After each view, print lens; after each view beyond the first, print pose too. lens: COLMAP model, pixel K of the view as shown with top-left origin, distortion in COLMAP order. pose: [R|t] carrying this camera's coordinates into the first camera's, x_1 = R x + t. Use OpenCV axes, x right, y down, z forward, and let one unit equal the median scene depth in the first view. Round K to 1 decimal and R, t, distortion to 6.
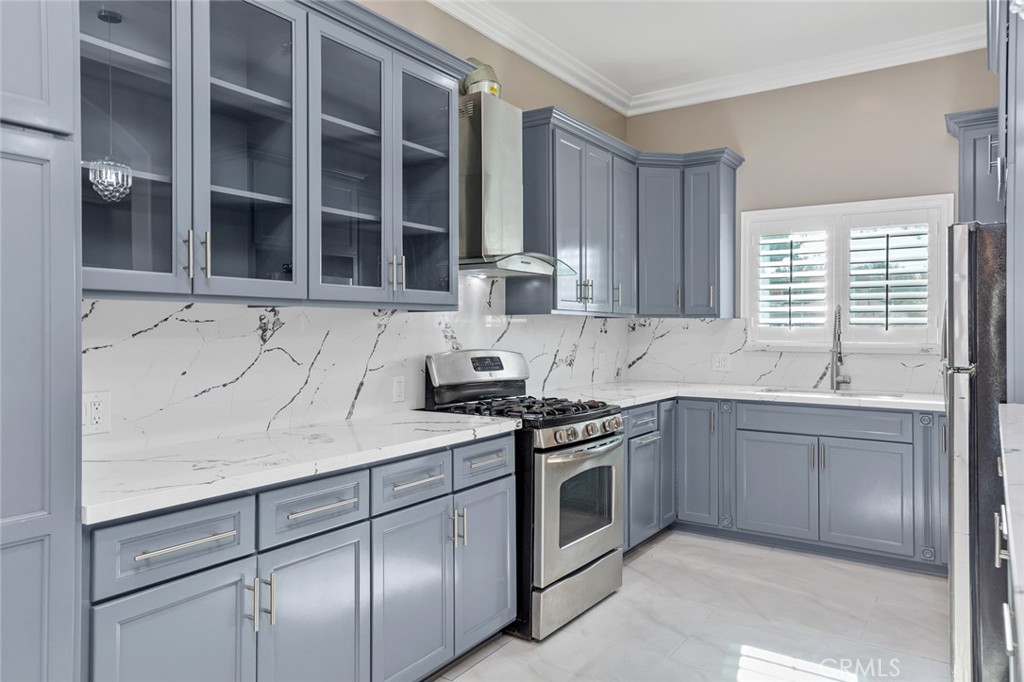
lens RADIAL K [[693.2, 0, 512.5], [0, 693.2, 329.2], [0, 0, 1]] dist [0.000416, -0.000552]
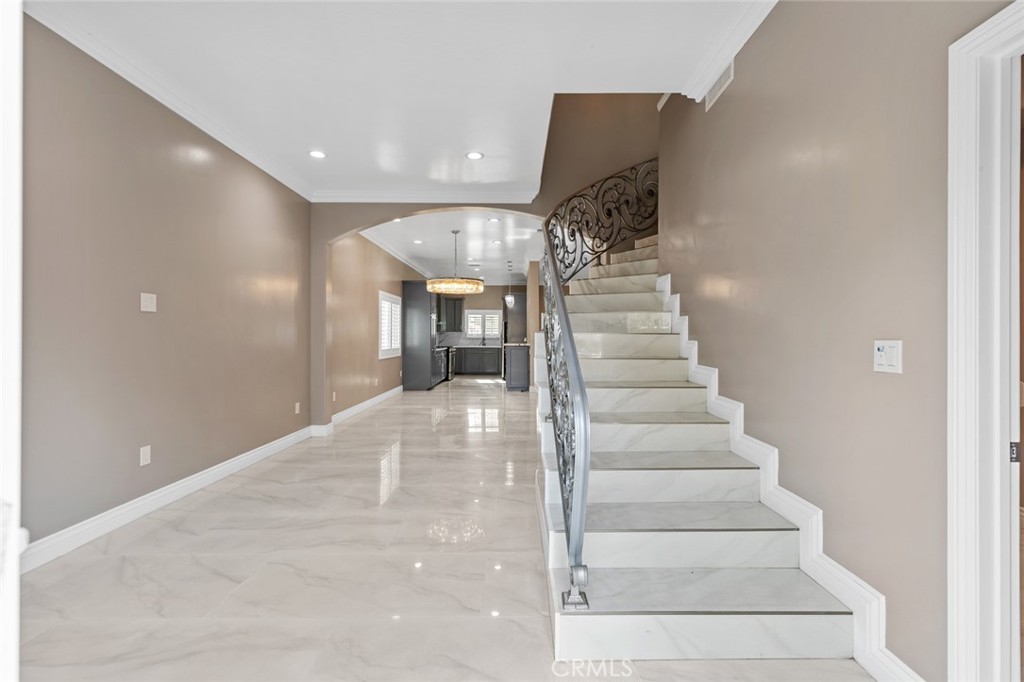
lens RADIAL K [[459.5, 0, 515.6], [0, 459.5, 338.4], [0, 0, 1]] dist [0.000770, 0.000168]
pose [[0.827896, 0.000455, 0.560881, -1.291158], [-0.004747, 0.999970, 0.006195, 0.009960], [-0.560861, -0.007791, 0.827873, -2.028521]]
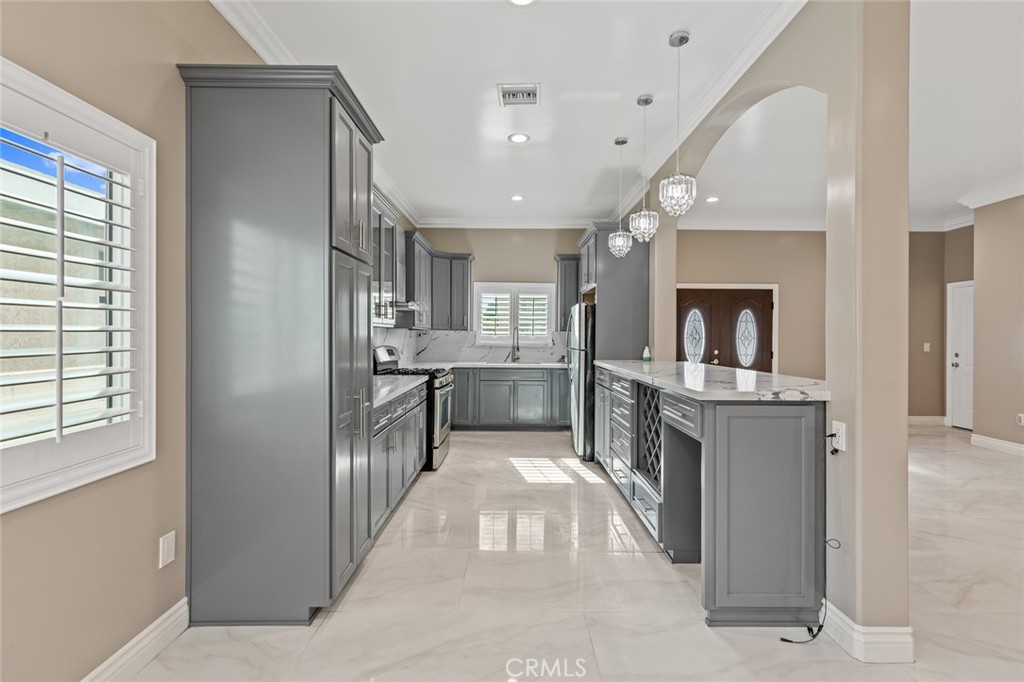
lens RADIAL K [[449.4, 0, 512.0], [0, 449.4, 341.0], [0, 0, 1]] dist [-0.000410, 0.000009]
pose [[0.827897, -0.001387, 0.560879, -0.403933], [-0.006528, 0.999905, 0.012108, -0.003048], [-0.560842, -0.013685, 0.827810, -0.264863]]
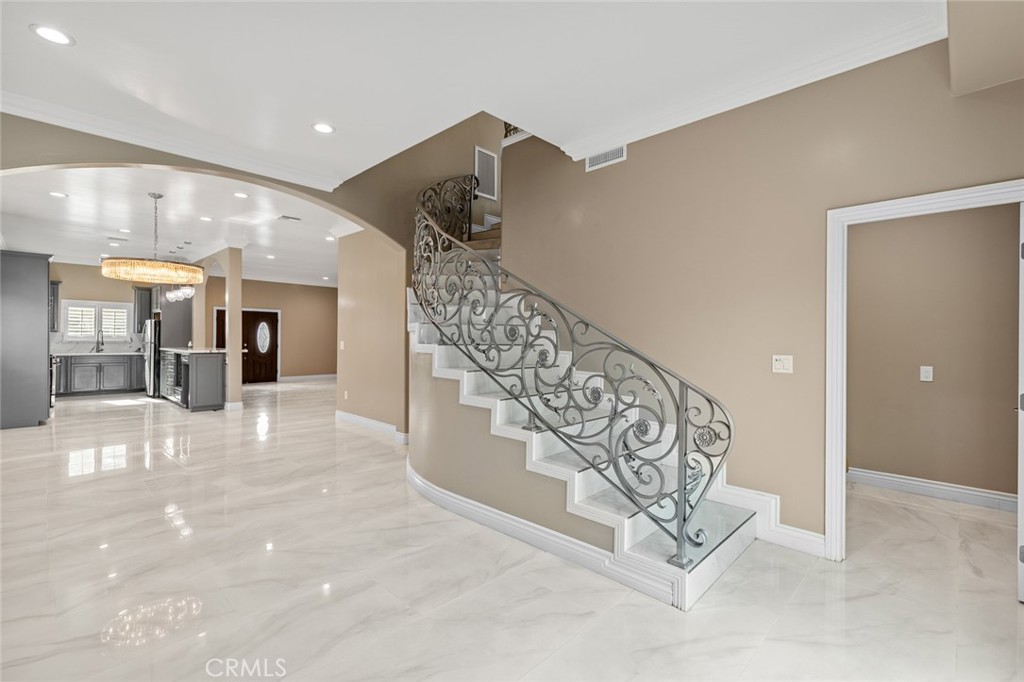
lens RADIAL K [[459.5, 0, 514.7], [0, 459.5, 343.0], [0, 0, 1]] dist [0.000358, 0.000782]
pose [[0.168193, -0.003922, 0.985746, -1.582047], [-0.012876, 0.999898, 0.006176, -0.005394], [-0.985670, -0.013731, 0.168125, -1.596690]]
